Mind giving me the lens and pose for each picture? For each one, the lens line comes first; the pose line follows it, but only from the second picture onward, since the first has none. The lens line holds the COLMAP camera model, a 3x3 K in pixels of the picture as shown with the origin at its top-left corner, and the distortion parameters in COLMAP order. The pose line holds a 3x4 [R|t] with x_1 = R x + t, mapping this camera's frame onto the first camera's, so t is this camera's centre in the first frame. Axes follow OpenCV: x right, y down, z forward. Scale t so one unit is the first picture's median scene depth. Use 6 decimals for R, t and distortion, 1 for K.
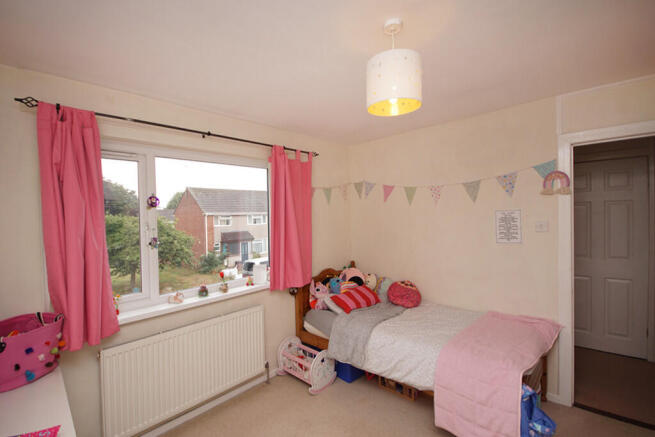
lens RADIAL K [[290.3, 0, 327.5], [0, 290.3, 218.5], [0, 0, 1]] dist [-0.000731, -0.000325]
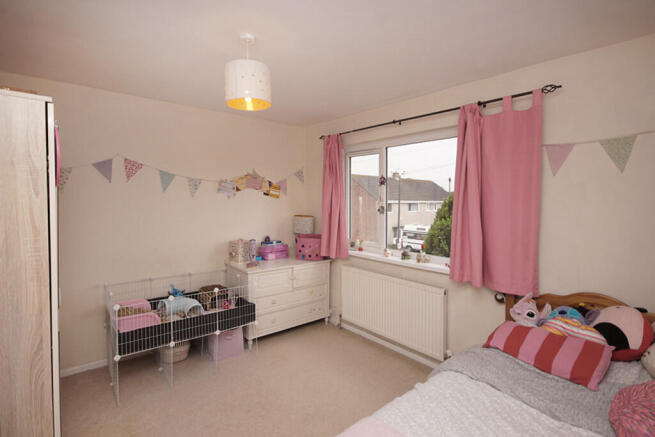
lens RADIAL K [[316.4, 0, 328.1], [0, 316.4, 200.9], [0, 0, 1]] dist [-0.000030, 0.000041]
pose [[-0.105128, 0.045833, -0.993402, 0.895281], [-0.006819, 0.998881, 0.046807, -0.027632], [0.994435, 0.011695, -0.104698, 0.848733]]
